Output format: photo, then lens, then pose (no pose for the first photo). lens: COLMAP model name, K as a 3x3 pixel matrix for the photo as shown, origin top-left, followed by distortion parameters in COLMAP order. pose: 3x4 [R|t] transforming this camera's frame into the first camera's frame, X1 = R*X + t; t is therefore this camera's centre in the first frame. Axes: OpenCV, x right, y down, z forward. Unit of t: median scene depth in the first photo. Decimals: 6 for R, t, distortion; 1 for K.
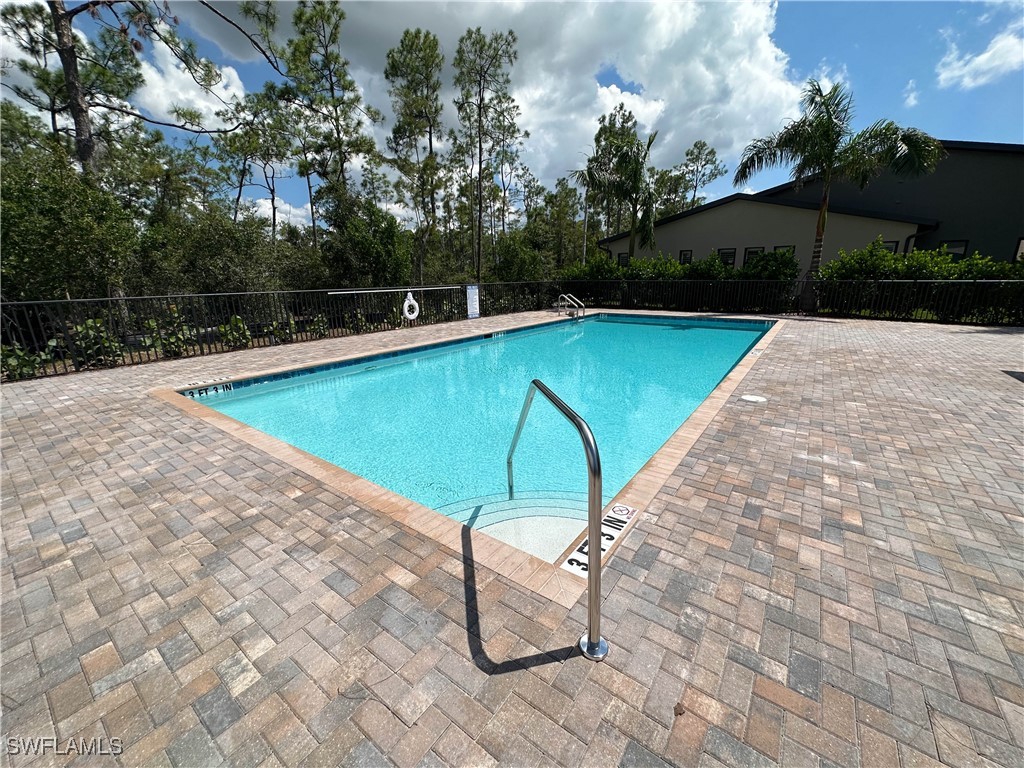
lens RADIAL K [[408.4, 0, 513.9], [0, 408.4, 376.8], [0, 0, 1]] dist [0.008410, -0.000335]
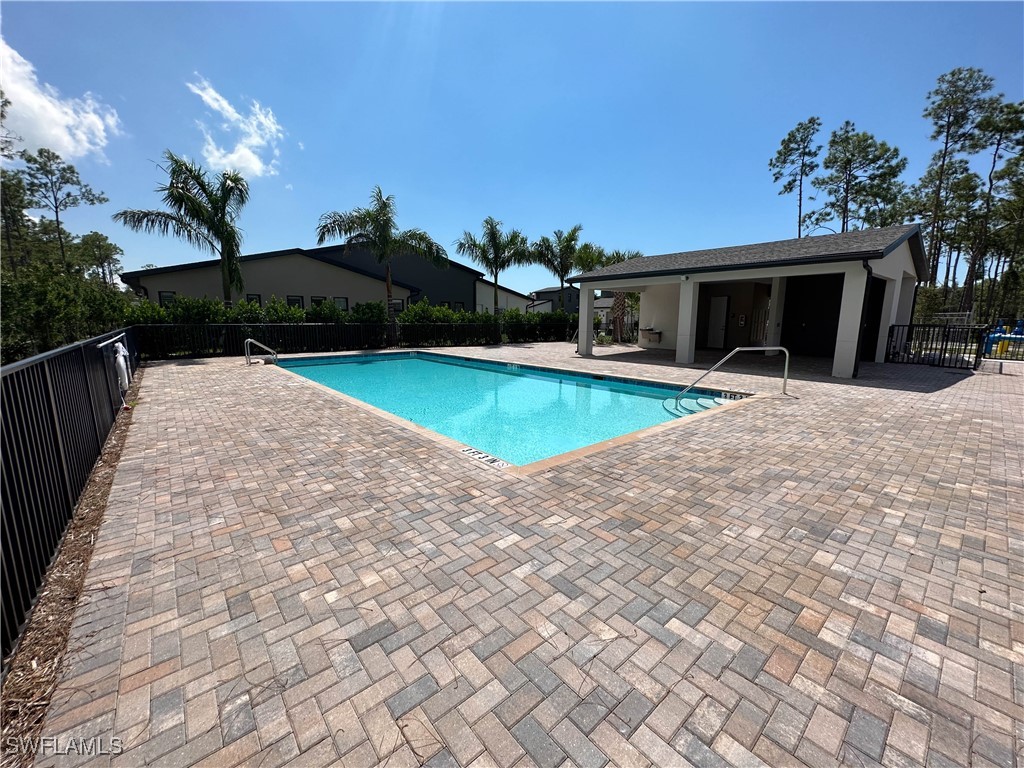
lens RADIAL K [[408.4, 0, 508.7], [0, 408.4, 380.3], [0, 0, 1]] dist [0.008410, -0.000335]
pose [[0.235806, -0.135681, 0.962282, -0.764637], [0.233171, 0.969179, 0.079515, -0.089401], [-0.943412, 0.205626, 0.260175, 0.411702]]
